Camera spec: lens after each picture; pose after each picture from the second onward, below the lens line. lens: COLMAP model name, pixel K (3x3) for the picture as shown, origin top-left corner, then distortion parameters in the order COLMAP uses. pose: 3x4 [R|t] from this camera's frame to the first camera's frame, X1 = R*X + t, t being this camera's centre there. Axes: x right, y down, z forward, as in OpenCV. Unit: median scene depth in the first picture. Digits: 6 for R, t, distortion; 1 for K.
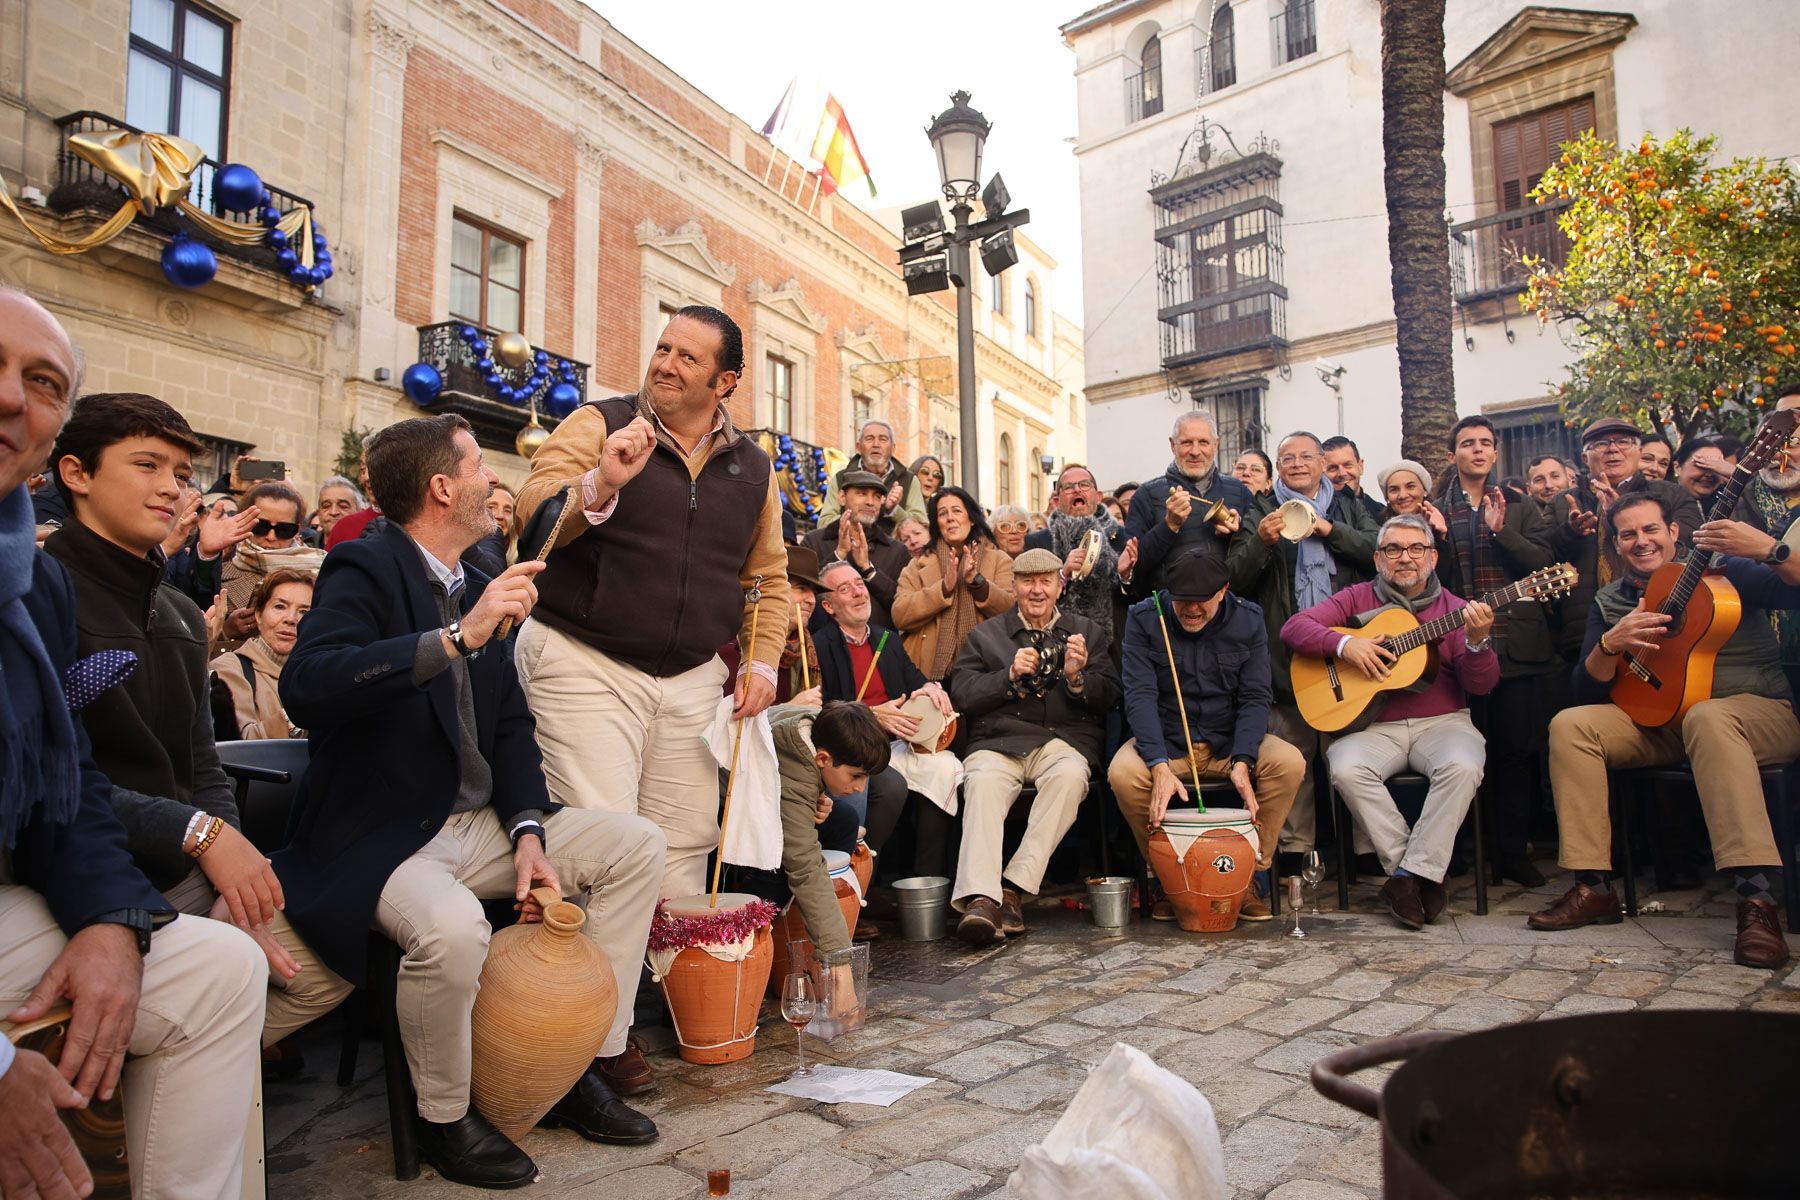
lens RADIAL K [[1243.0, 0, 900.0], [0, 1243.0, 600.0], [0, 0, 1]] dist [-0.109425, 0.096080]
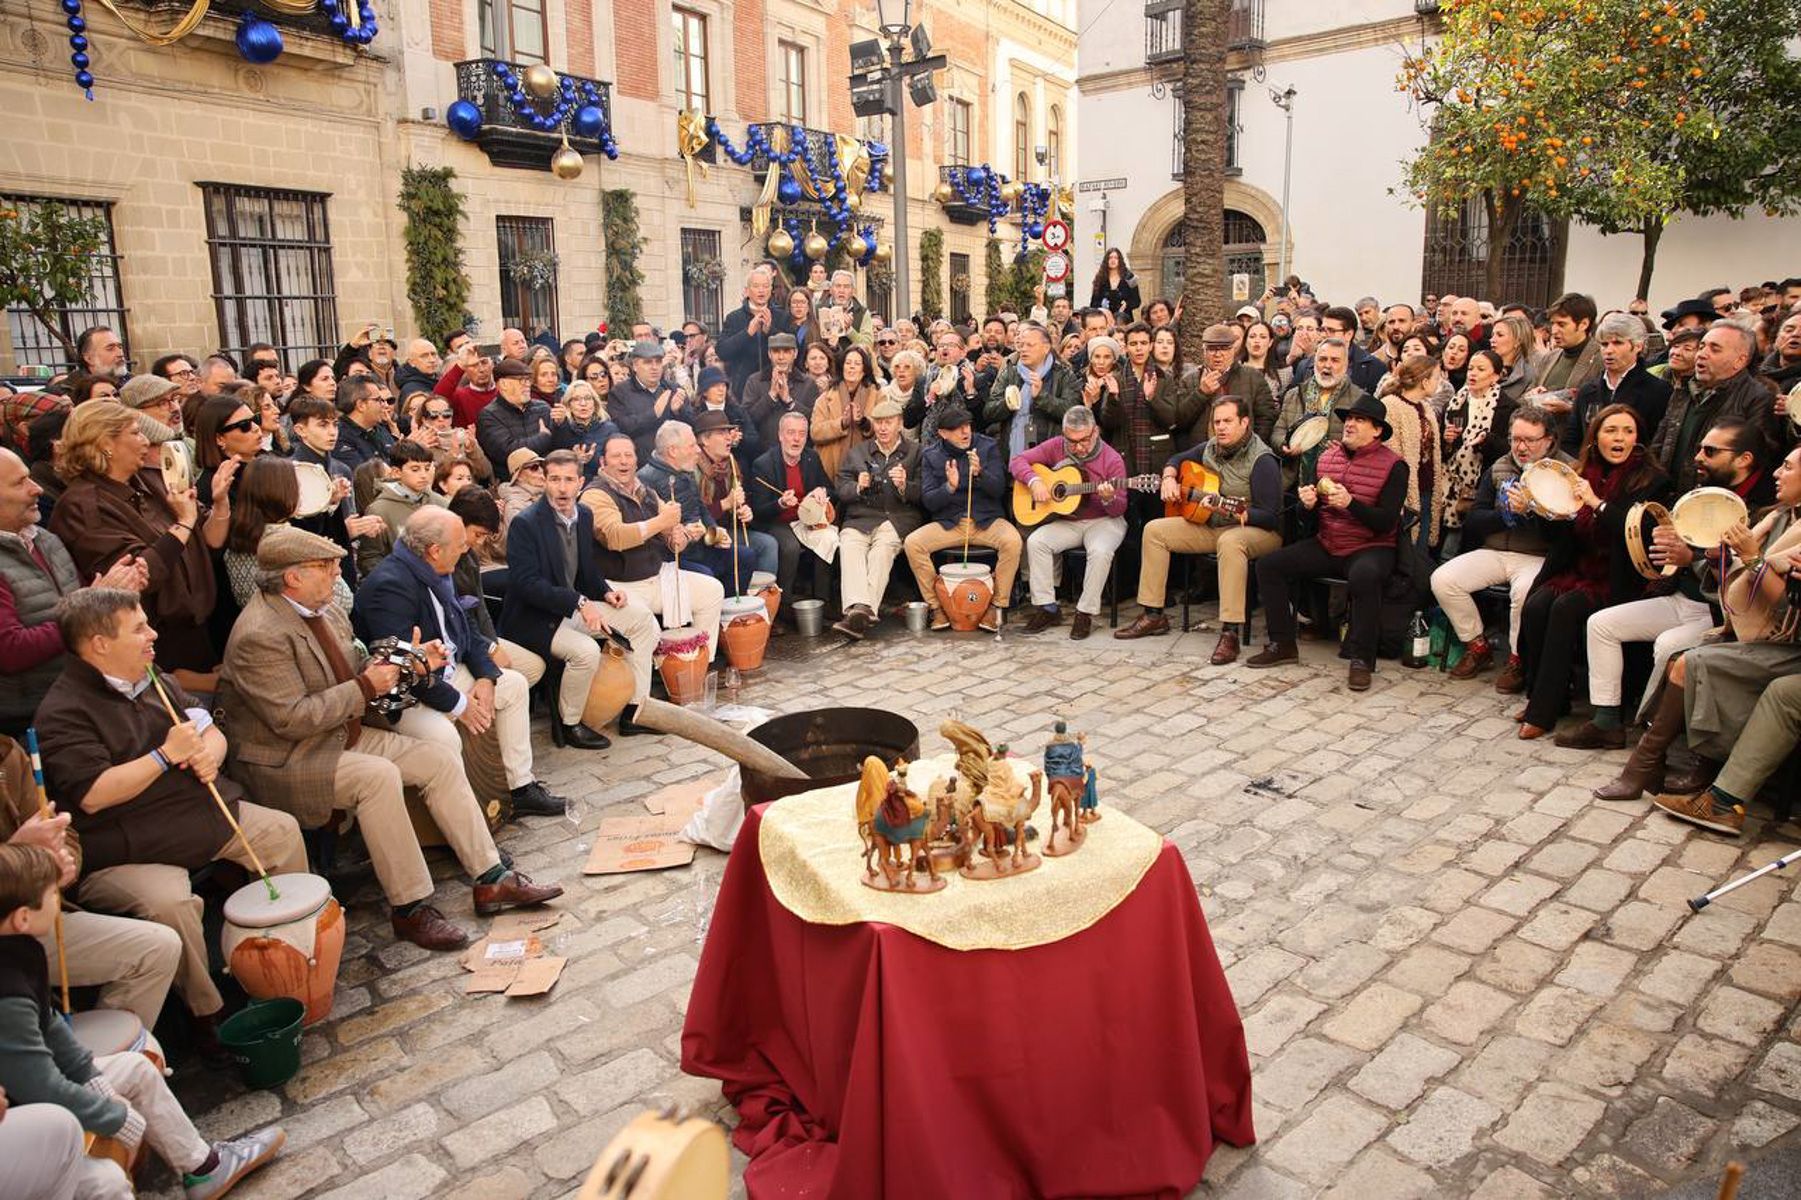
lens RADIAL K [[1252.8, 0, 894.1], [0, 1252.8, 589.4], [0, 0, 1]] dist [-0.106332, 0.100074]
pose [[0.998974, 0.001984, -0.045242, 0.067377], [0.011118, 0.957719, 0.287491, -0.095782], [0.043899, -0.287699, 0.956714, -0.222968]]
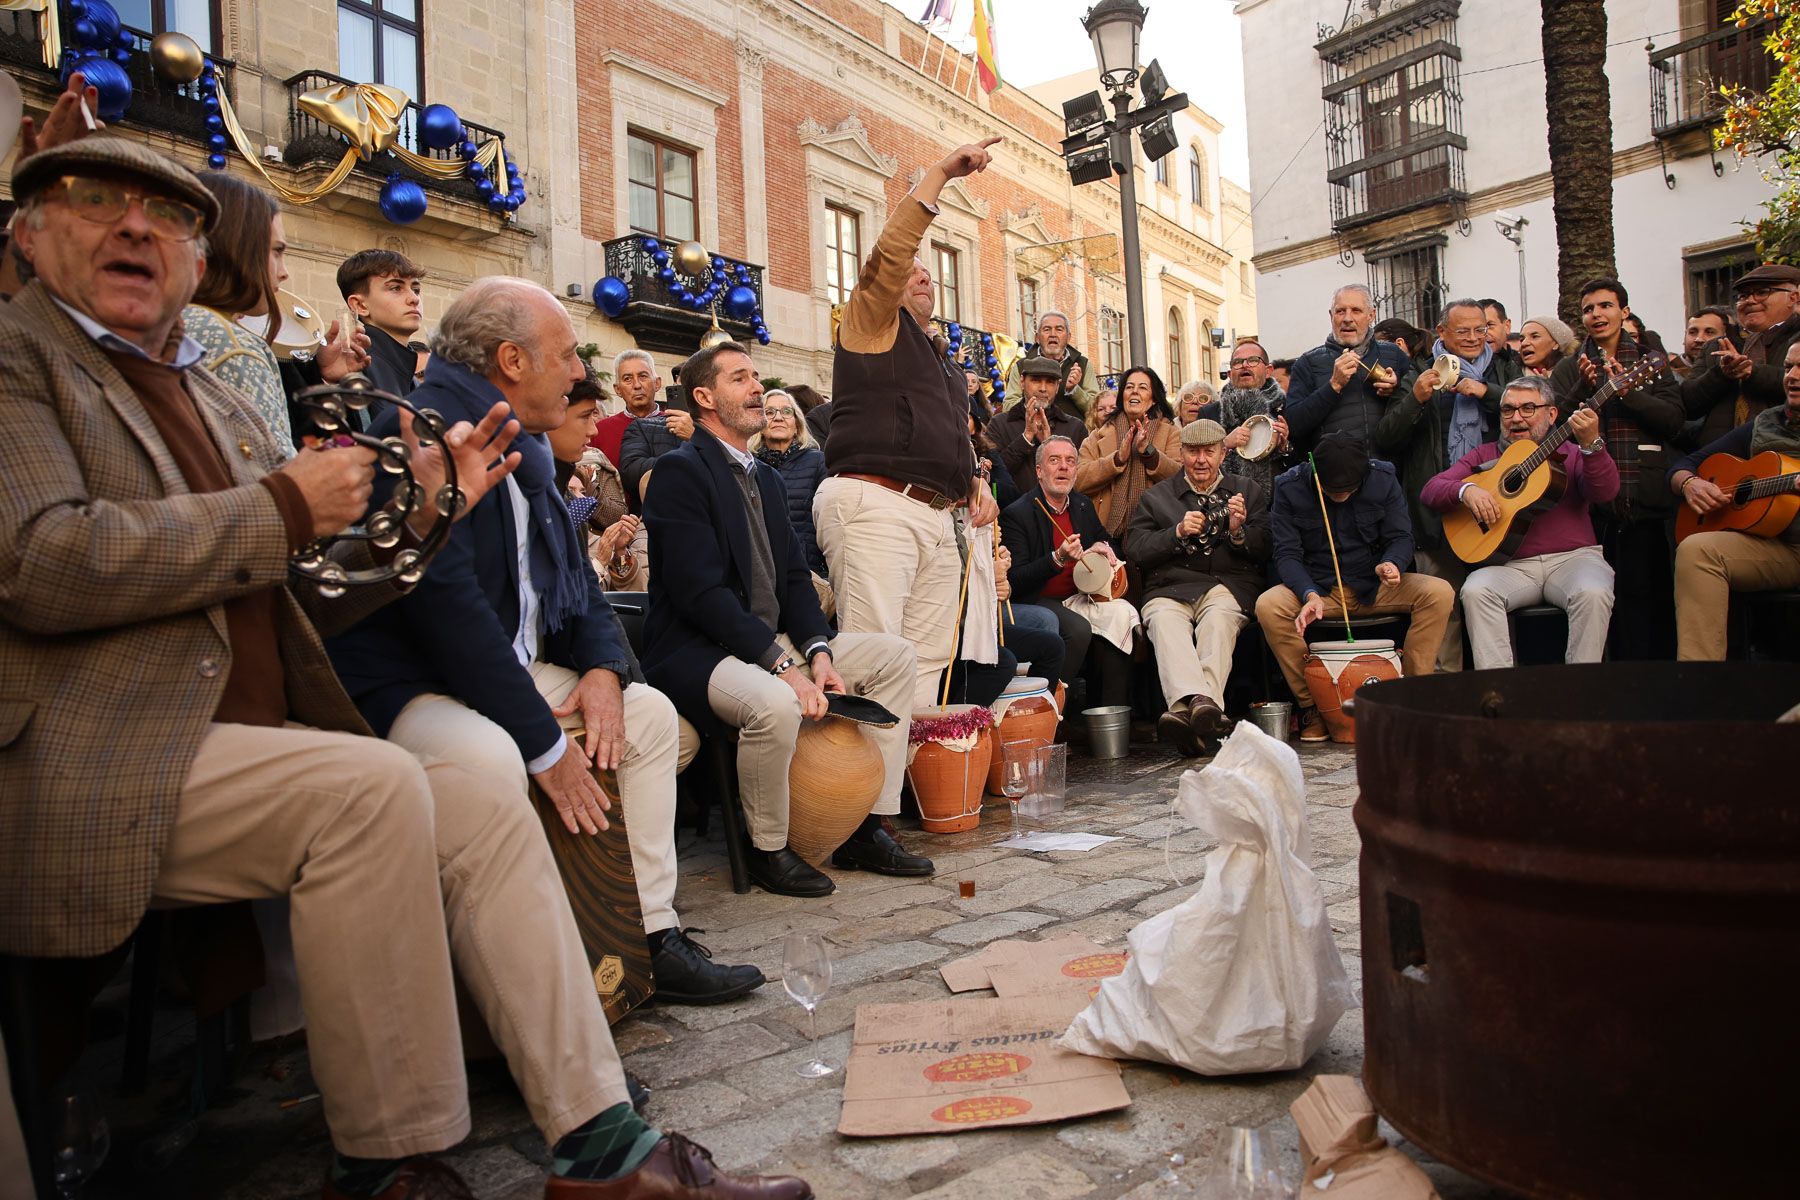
lens RADIAL K [[1252.1, 0, 893.6], [0, 1252.1, 589.4], [0, 0, 1]] dist [-0.106332, 0.100074]
pose [[0.988897, -0.034386, -0.144567, -0.002248], [0.046115, 0.995841, 0.078576, 0.003322], [0.141264, -0.084370, 0.986370, -0.054946]]
